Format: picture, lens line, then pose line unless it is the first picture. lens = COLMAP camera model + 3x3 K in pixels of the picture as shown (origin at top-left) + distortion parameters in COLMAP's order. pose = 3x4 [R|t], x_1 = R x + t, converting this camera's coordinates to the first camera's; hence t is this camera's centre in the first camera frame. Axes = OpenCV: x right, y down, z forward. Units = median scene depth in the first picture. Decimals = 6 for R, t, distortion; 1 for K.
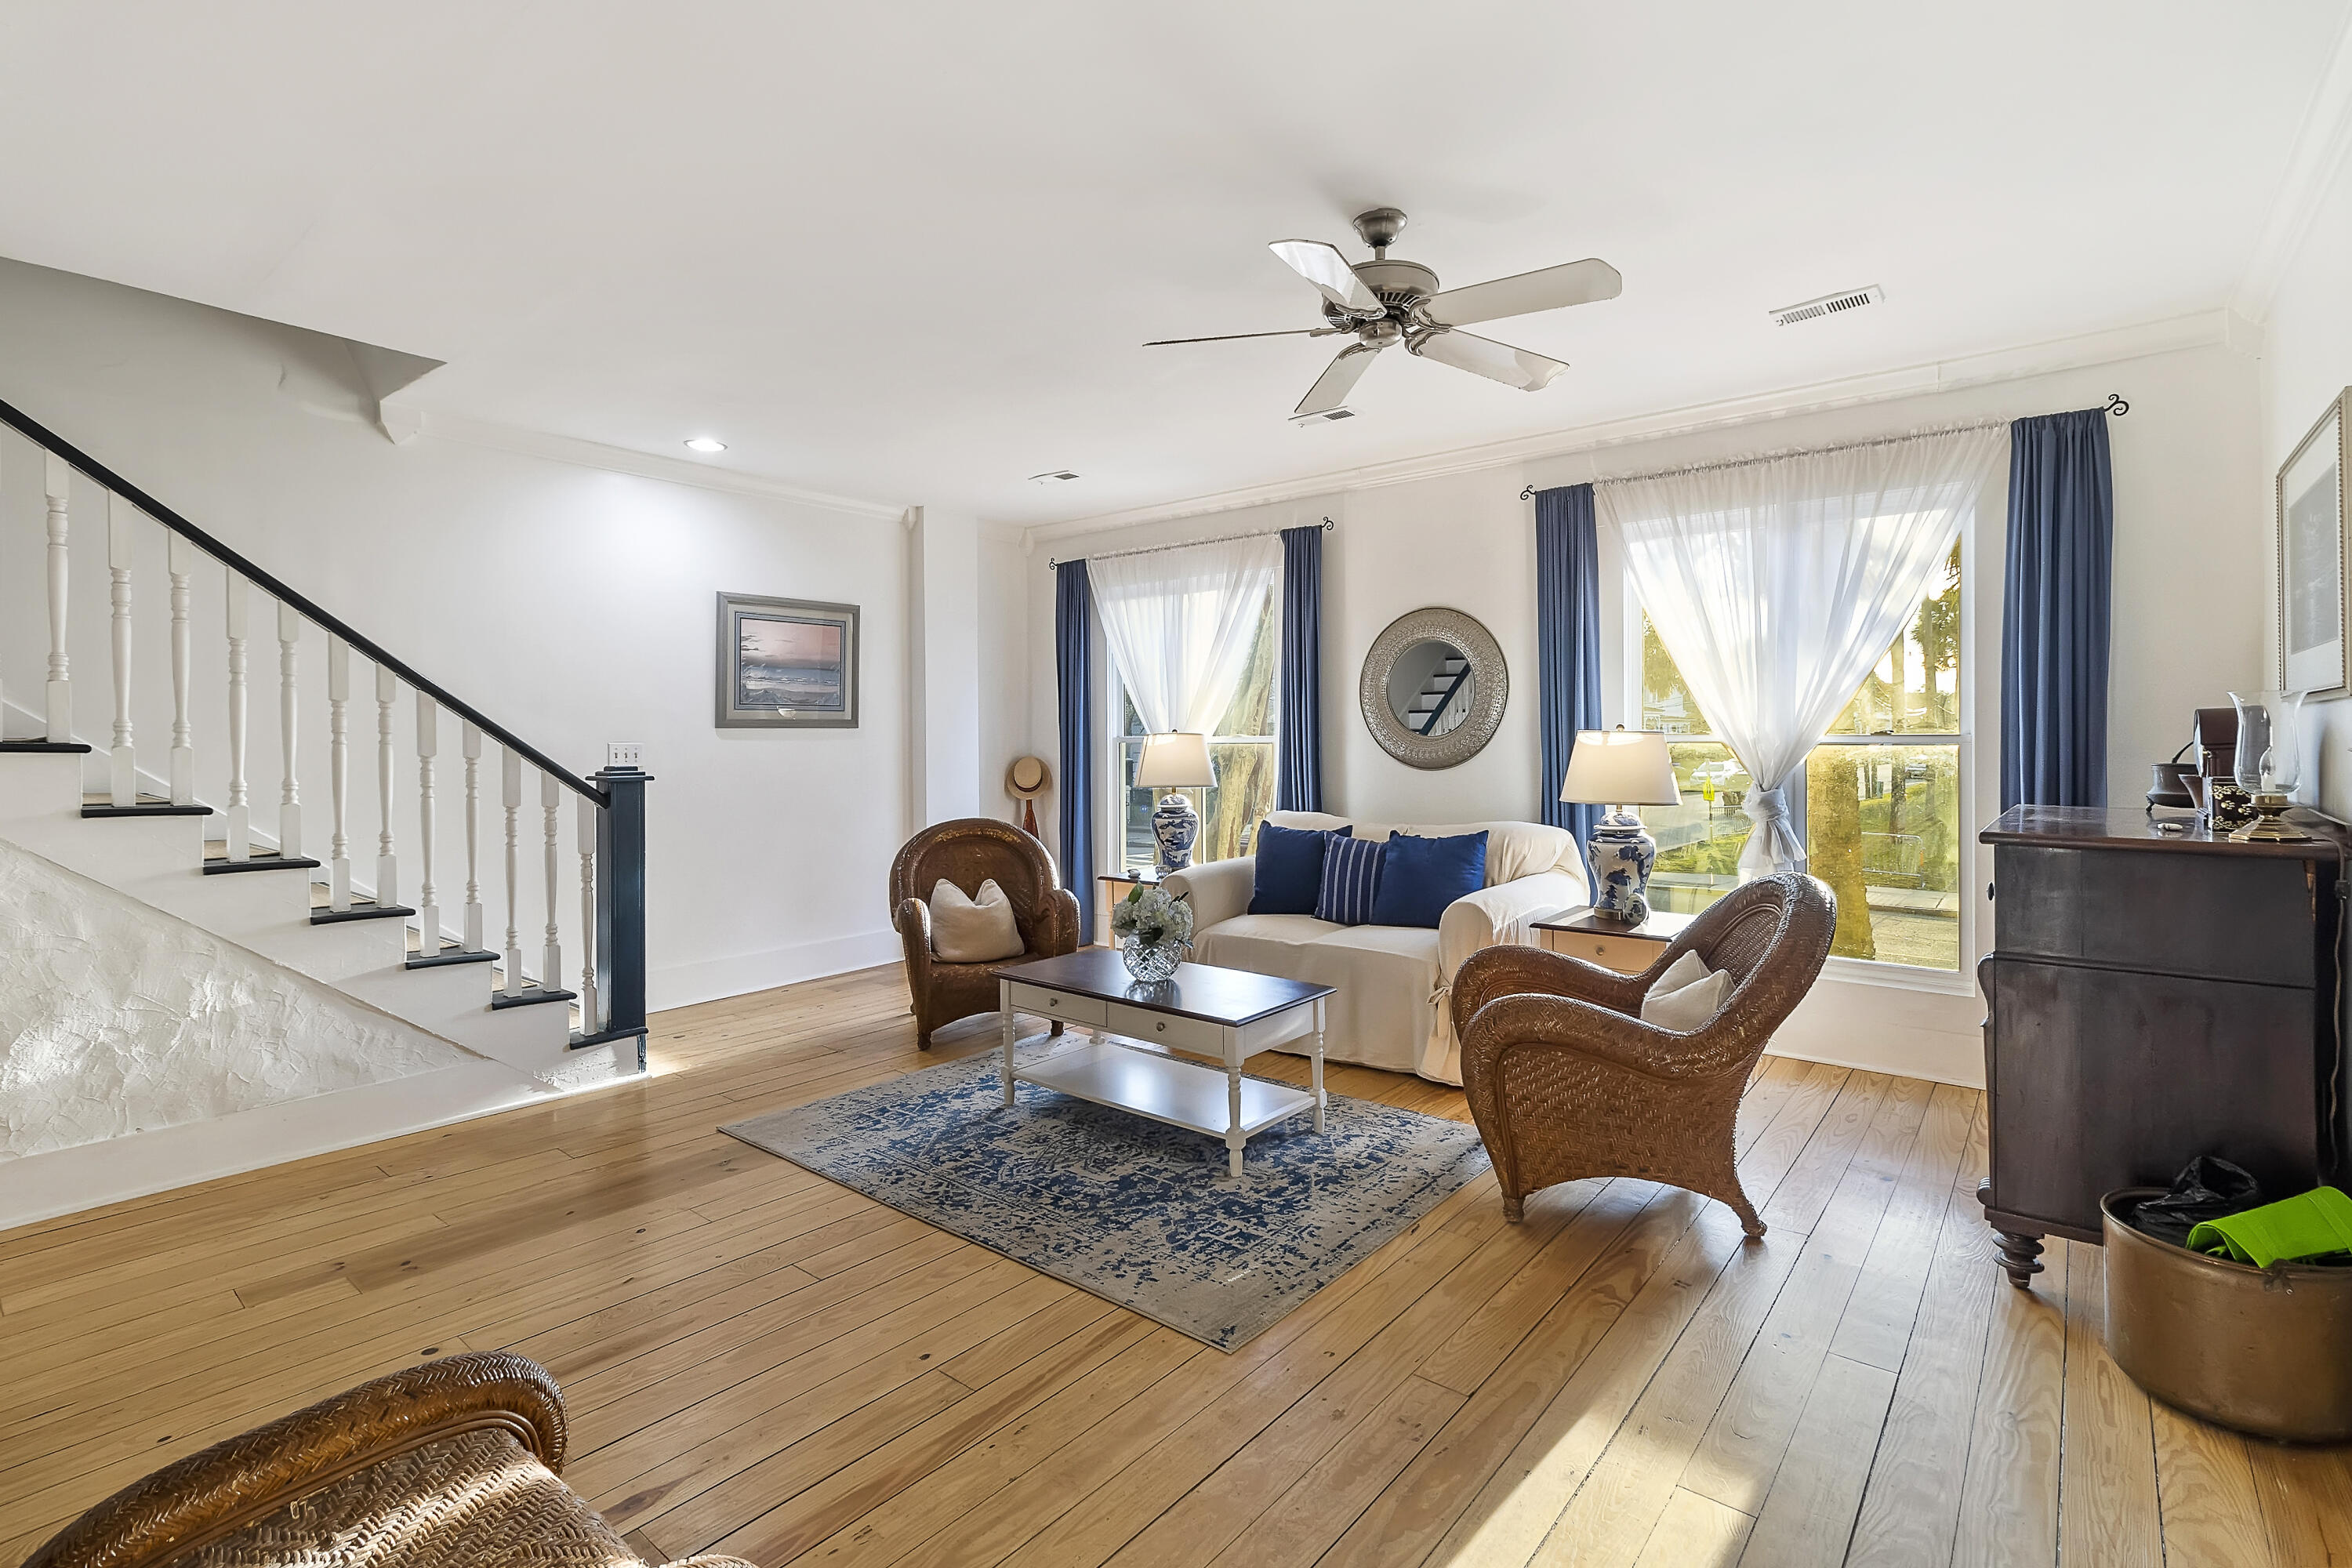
lens RADIAL K [[1097.8, 0, 1201.6], [0, 1097.8, 735.2], [0, 0, 1]] dist [-0.000319, 0.003589]
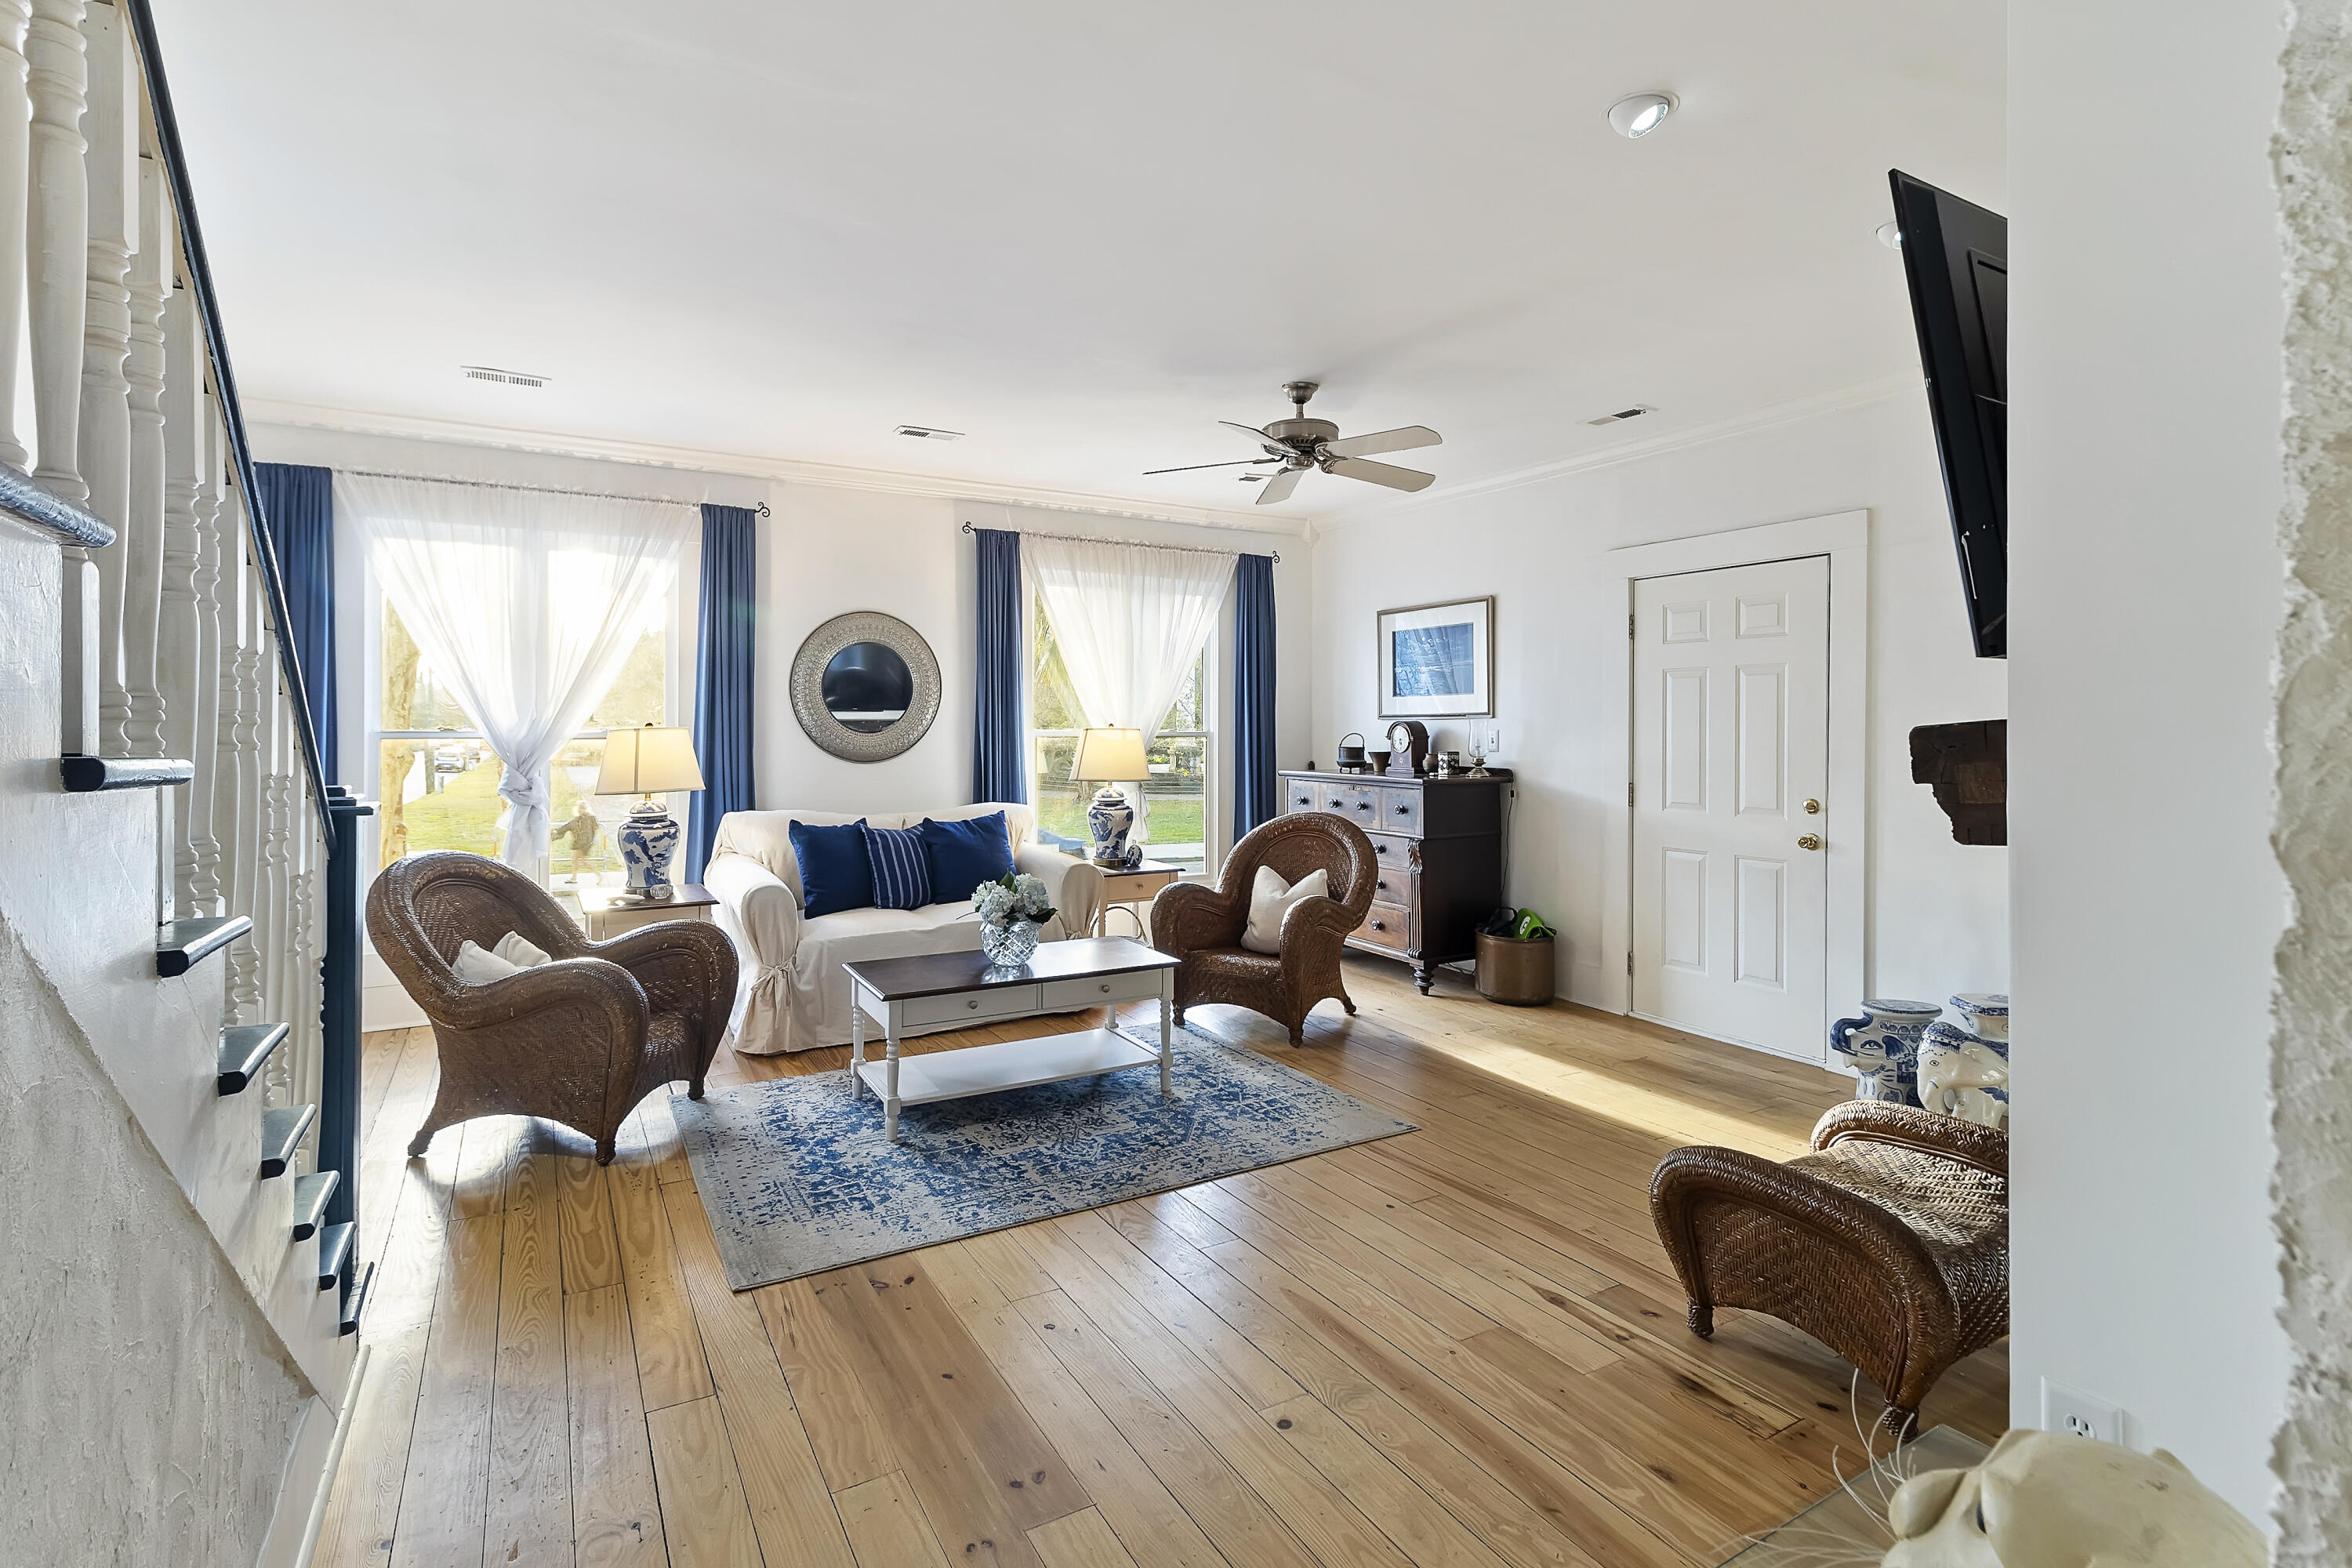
lens RADIAL K [[1097.8, 0, 1180.8], [0, 1097.8, 728.8], [0, 0, 1]] dist [-0.000319, 0.003589]
pose [[0.364135, 0.002398, 0.931343, -0.972054], [-0.004984, 0.999987, -0.000626, -0.003990], [-0.931333, -0.004414, 0.364142, 0.467149]]
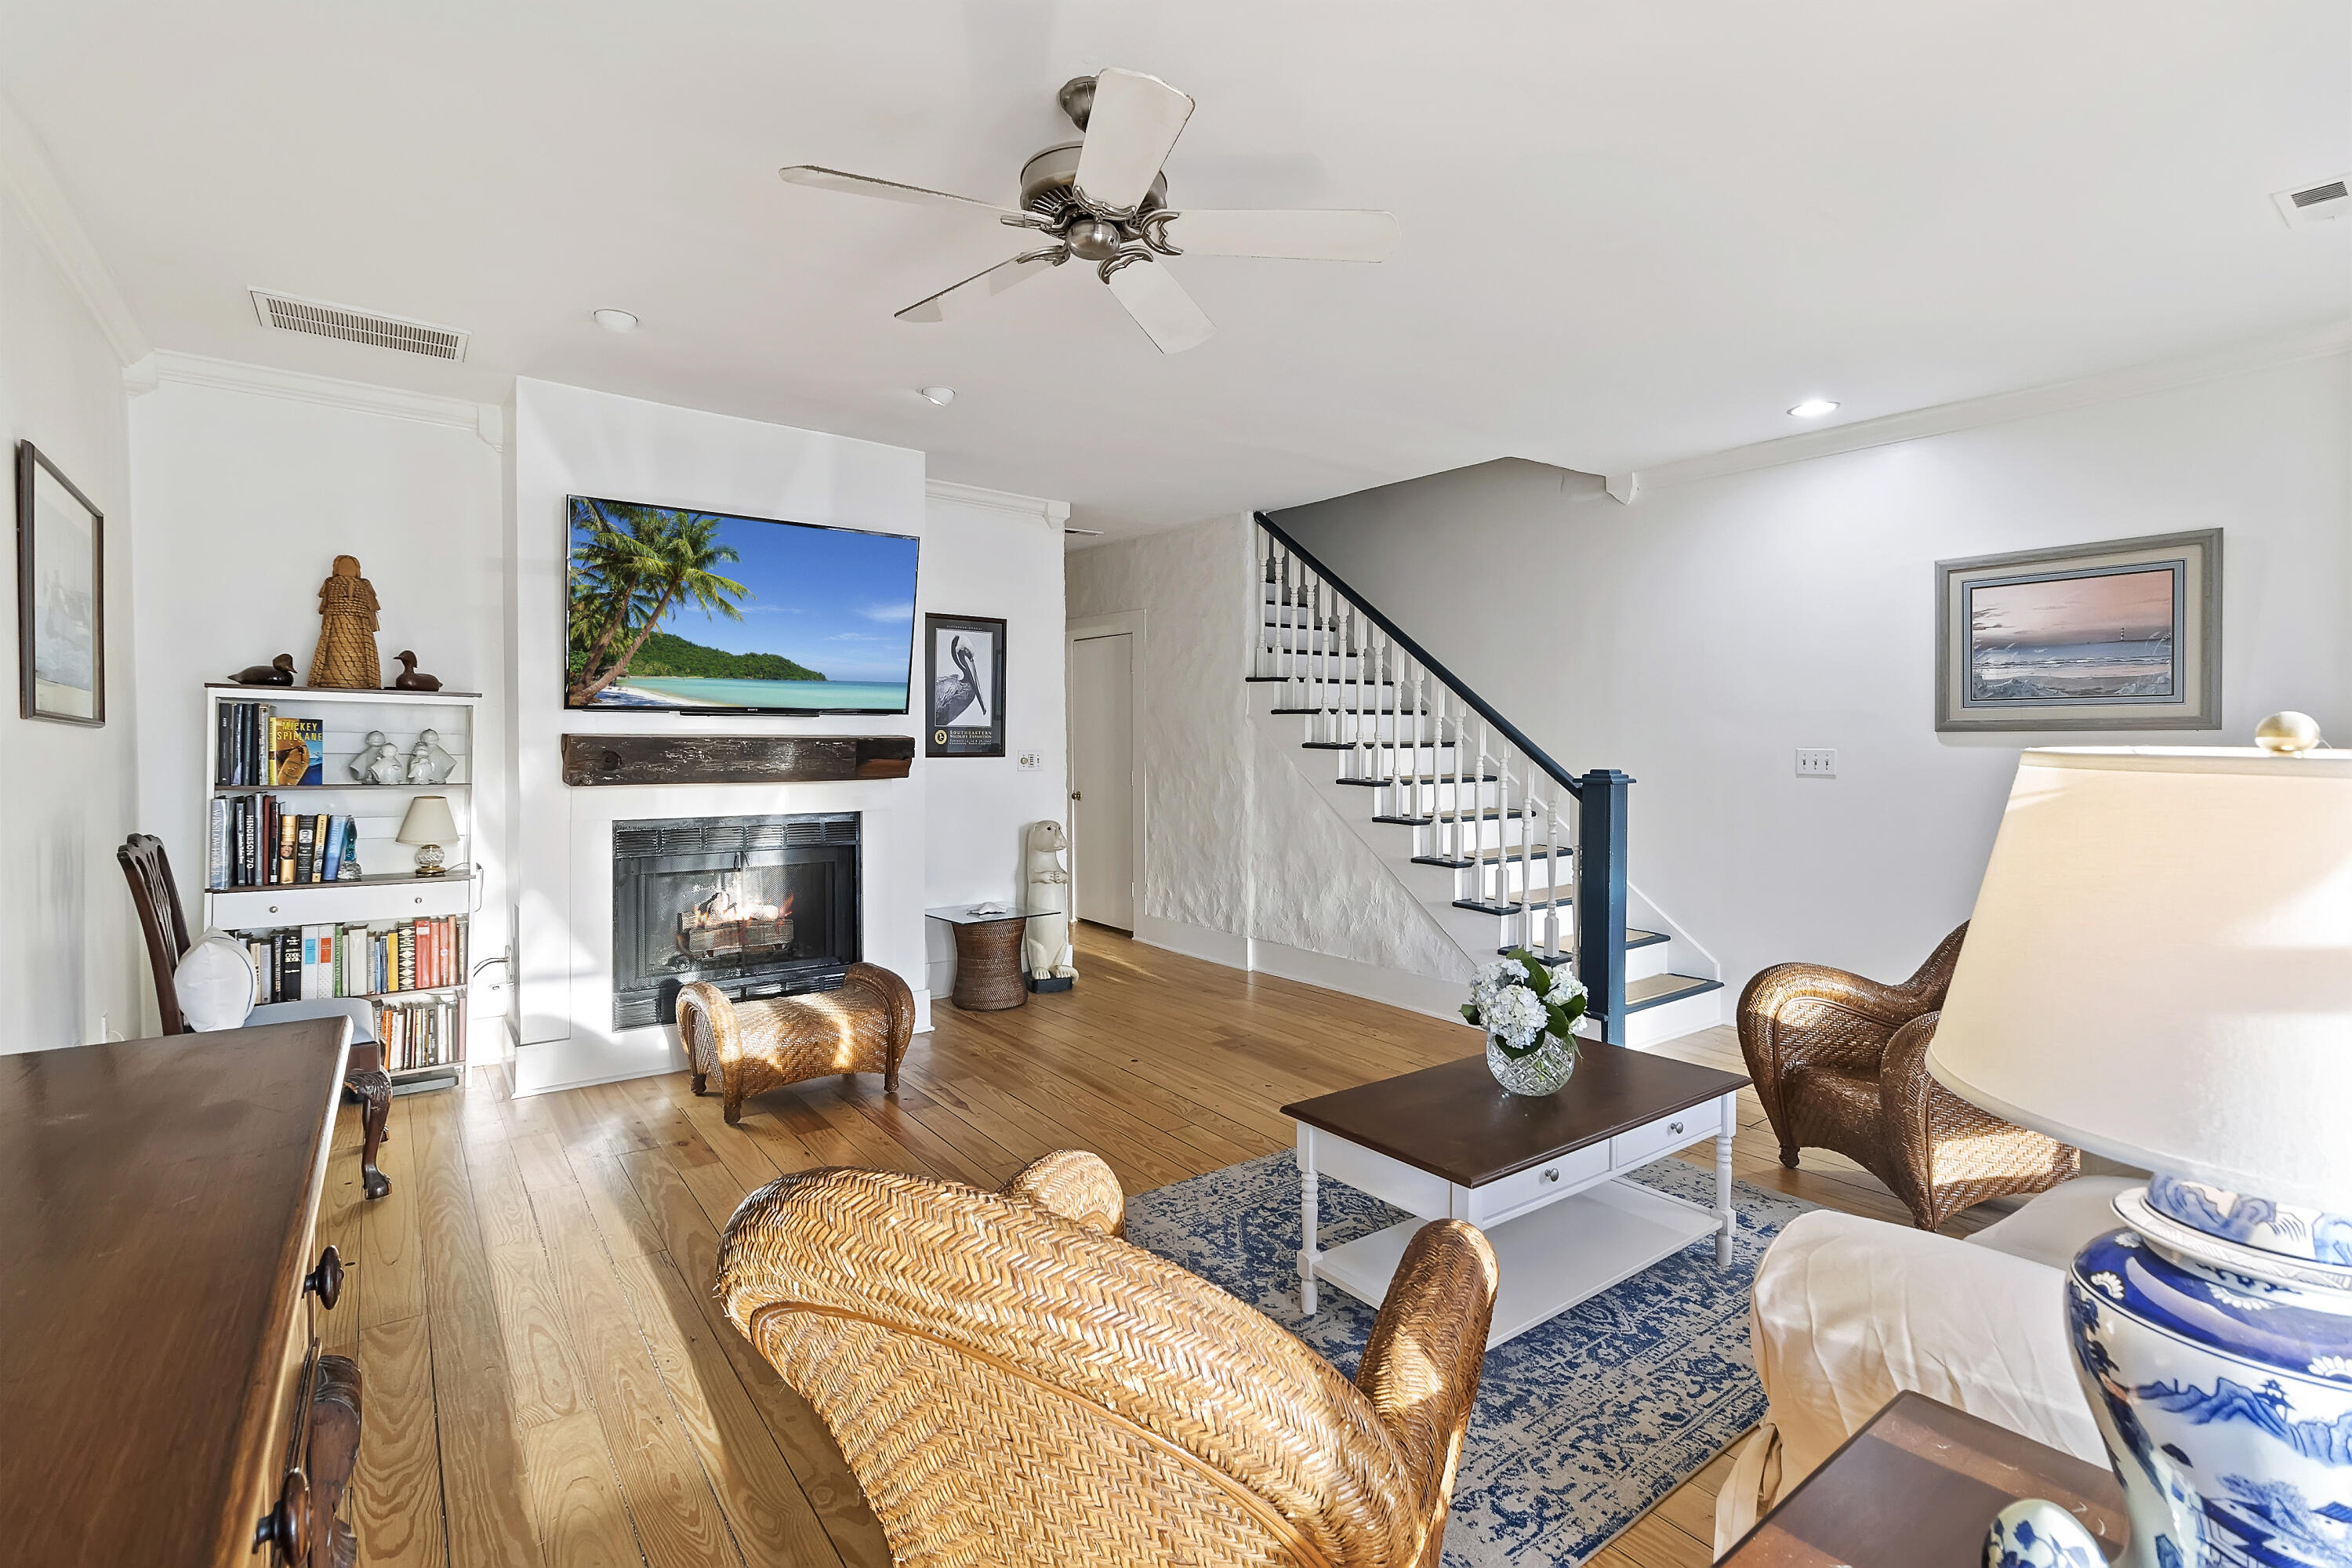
lens RADIAL K [[1097.8, 0, 1152.9], [0, 1097.8, 739.8], [0, 0, 1]] dist [-0.000319, 0.003589]
pose [[-0.275438, 0.005069, -0.961306, 0.705582], [0.001595, 0.999987, 0.004816, -0.007574], [0.961318, -0.000206, -0.275442, 0.966370]]
